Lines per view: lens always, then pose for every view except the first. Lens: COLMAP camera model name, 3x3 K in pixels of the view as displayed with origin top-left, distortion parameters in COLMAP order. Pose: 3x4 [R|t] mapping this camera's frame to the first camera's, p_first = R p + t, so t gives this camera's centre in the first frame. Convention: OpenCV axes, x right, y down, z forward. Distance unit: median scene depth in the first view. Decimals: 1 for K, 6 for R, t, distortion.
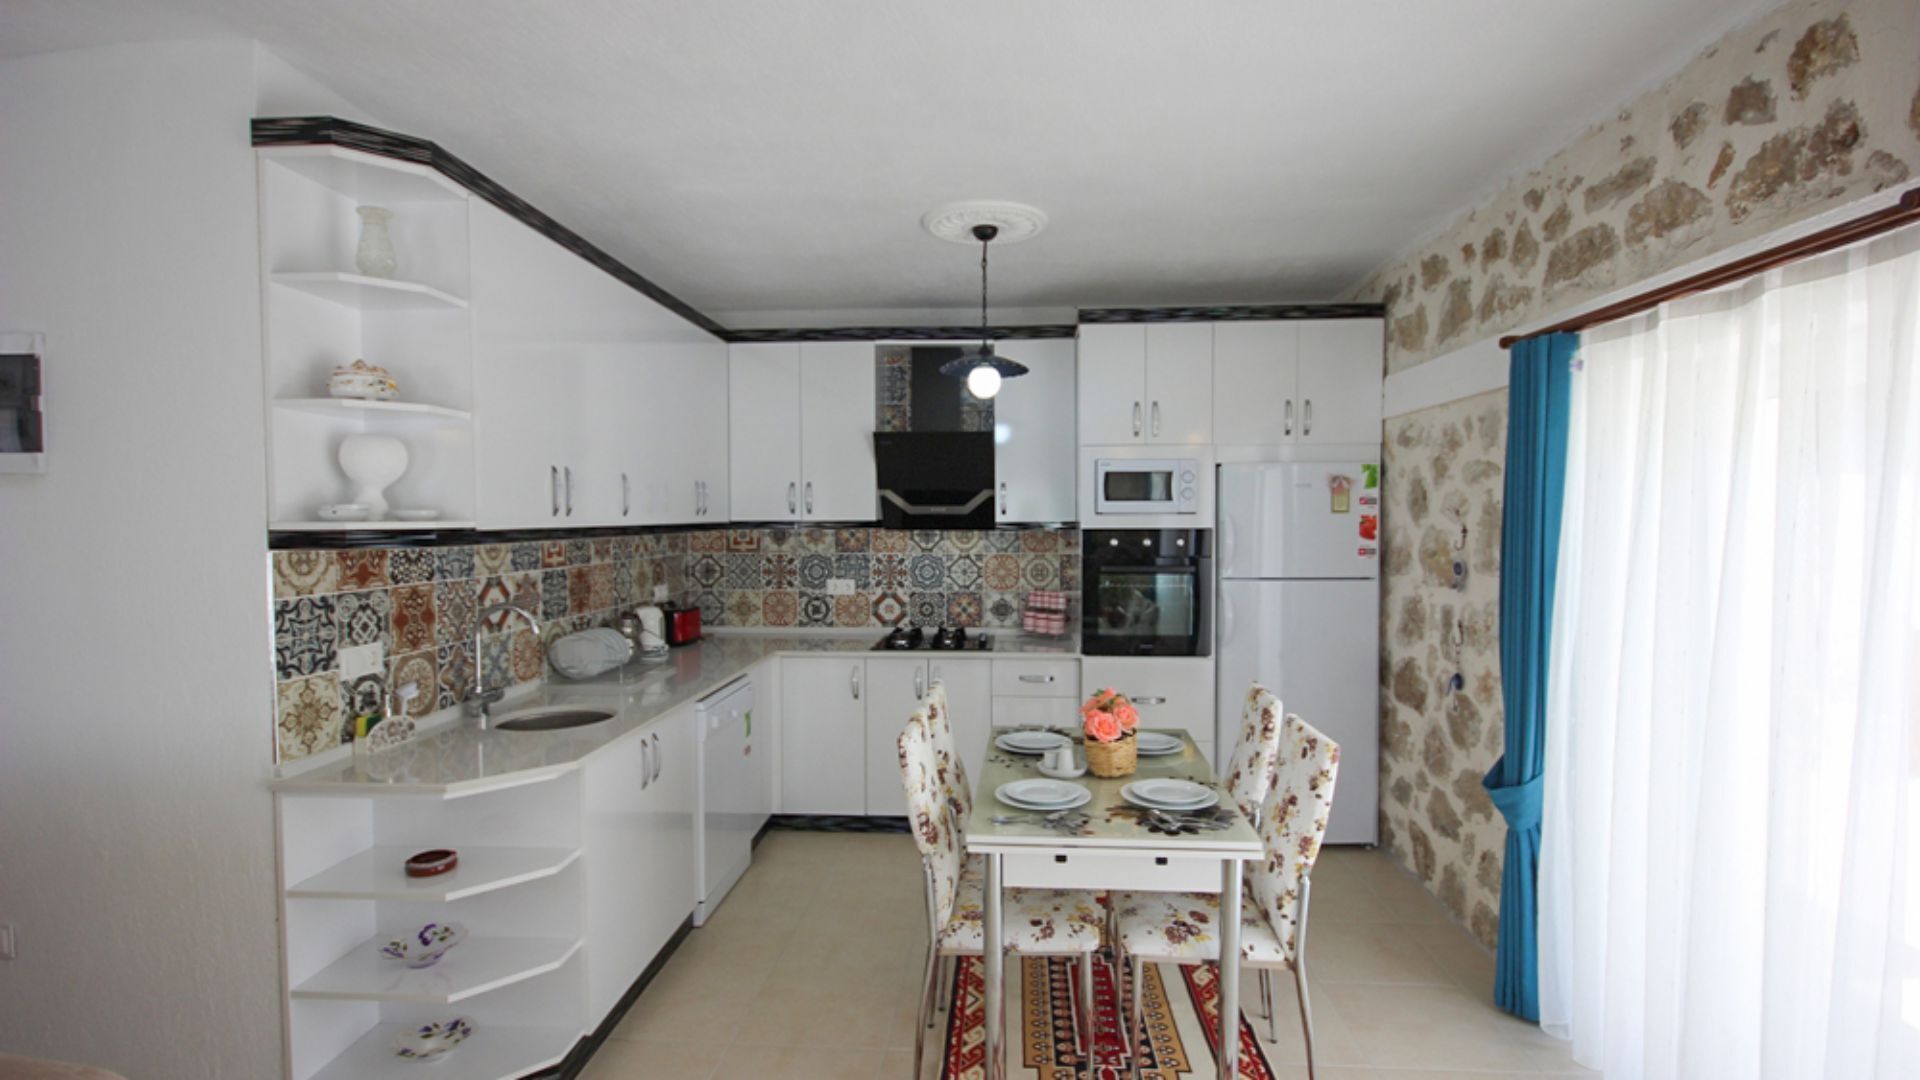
lens RADIAL K [[877.2, 0, 963.6], [0, 877.2, 548.9], [0, 0, 1]] dist [0.001159, 0.000325]
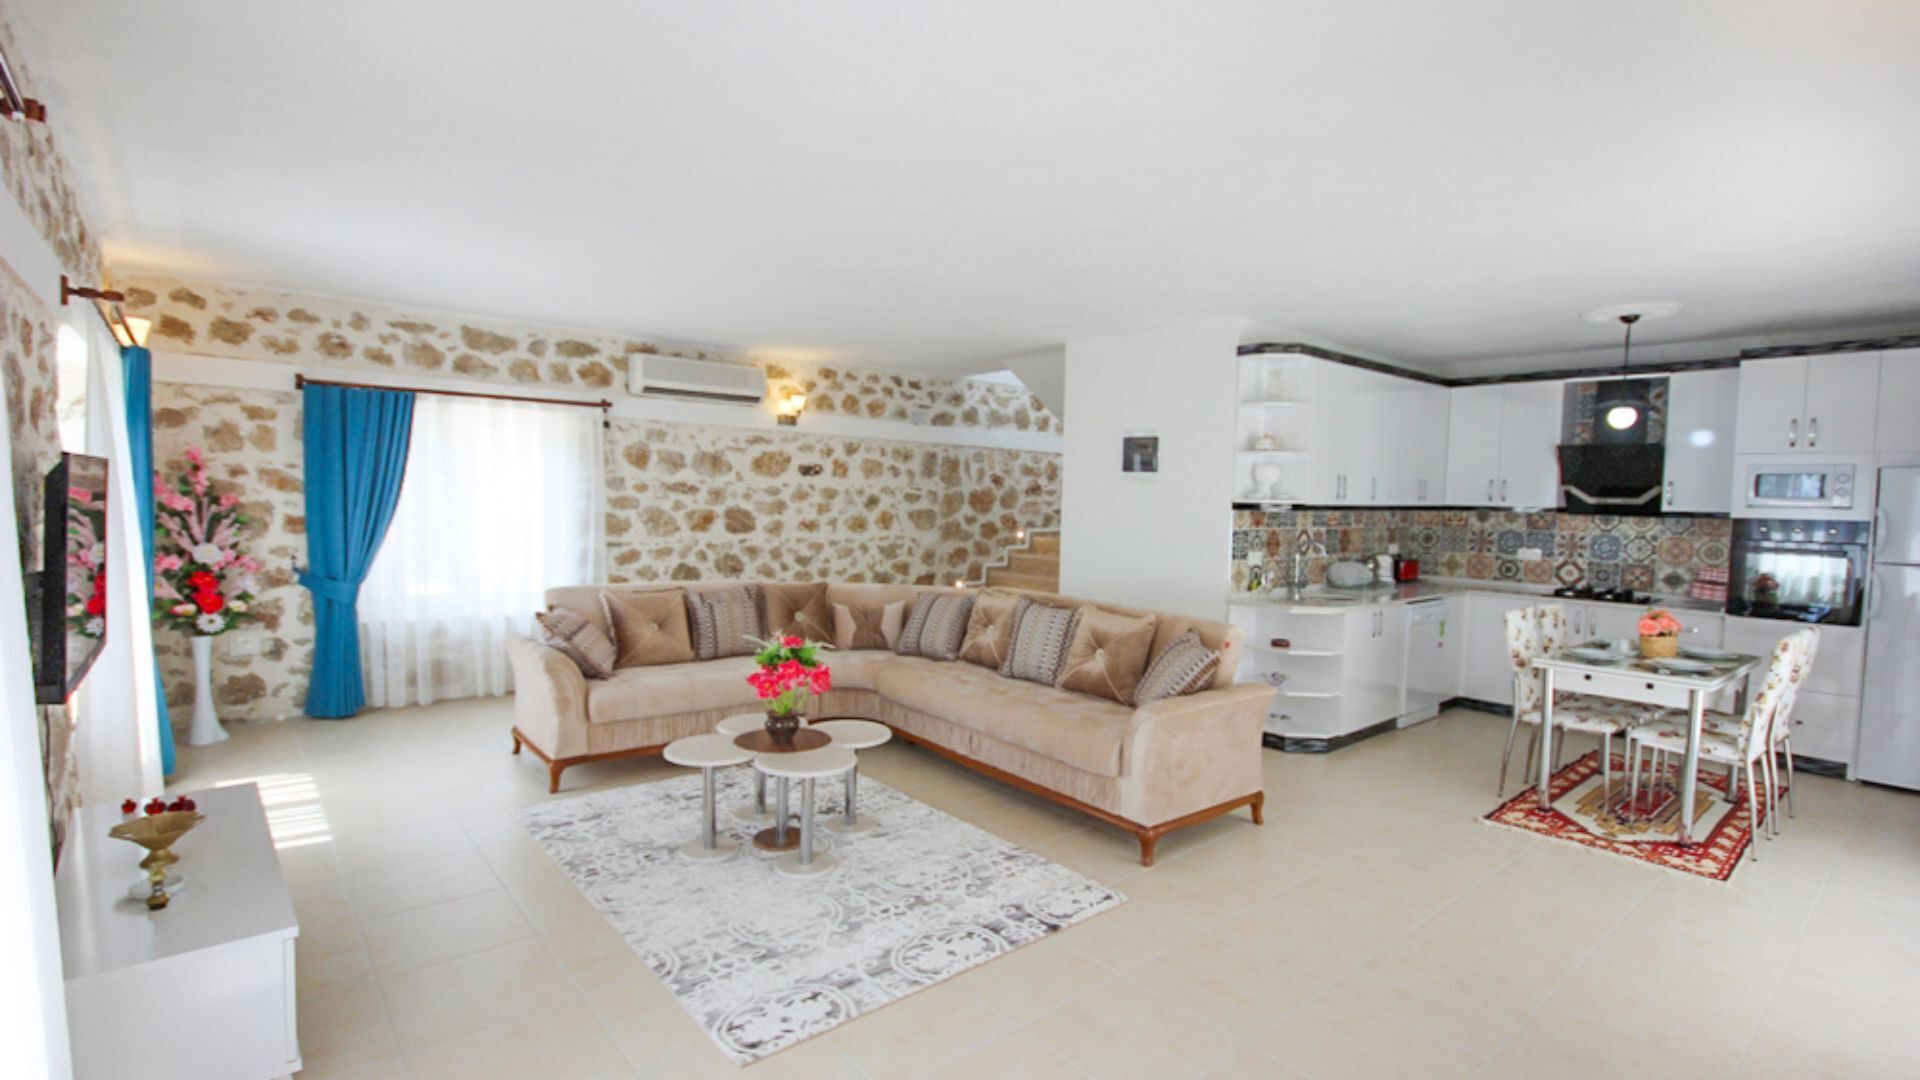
lens RADIAL K [[877.2, 0, 963.6], [0, 877.2, 548.9], [0, 0, 1]] dist [0.001159, 0.000325]
pose [[0.694141, 0.062867, -0.717088, 0.260996], [-0.048750, 0.997997, 0.040305, 0.024649], [0.718186, 0.006980, 0.695816, -0.680544]]
